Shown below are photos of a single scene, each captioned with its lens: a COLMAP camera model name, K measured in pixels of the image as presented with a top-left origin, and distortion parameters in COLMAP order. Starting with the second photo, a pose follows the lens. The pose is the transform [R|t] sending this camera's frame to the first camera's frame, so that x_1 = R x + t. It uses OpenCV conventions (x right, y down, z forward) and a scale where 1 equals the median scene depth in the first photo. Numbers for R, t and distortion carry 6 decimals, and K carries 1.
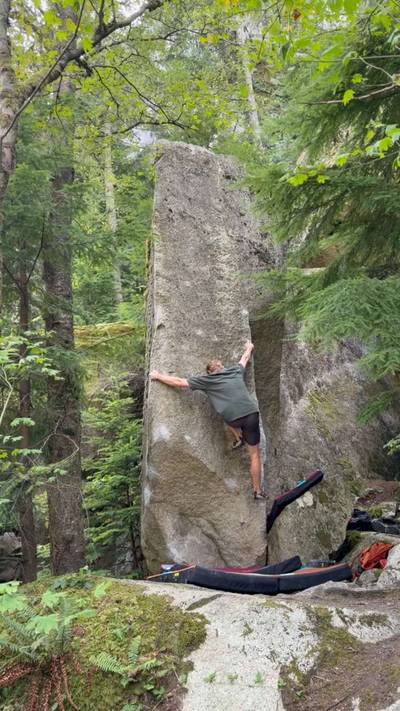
lens RADIAL K [[594.5, 0, 200.0], [0, 594.5, 355.5], [0, 0, 1]] dist [0.187036, -0.403542]
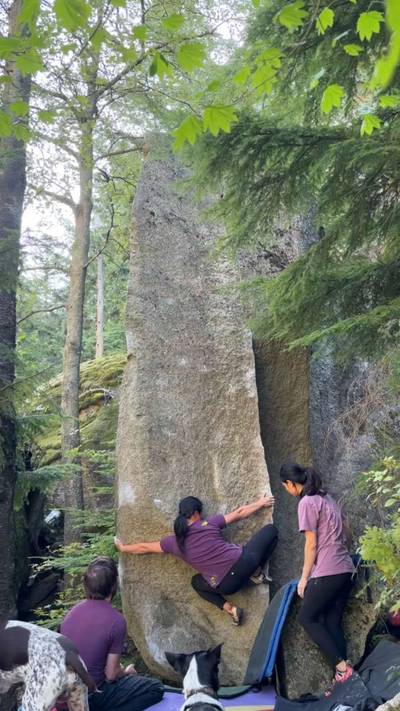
lens RADIAL K [[594.5, 0, 200.0], [0, 594.5, 355.5], [0, 0, 1]] dist [0.187036, -0.403542]
pose [[0.972244, -0.047913, -0.229012, 0.193255], [0.041361, 0.998588, -0.033329, -0.019245], [0.230286, 0.022932, 0.972853, 0.227308]]
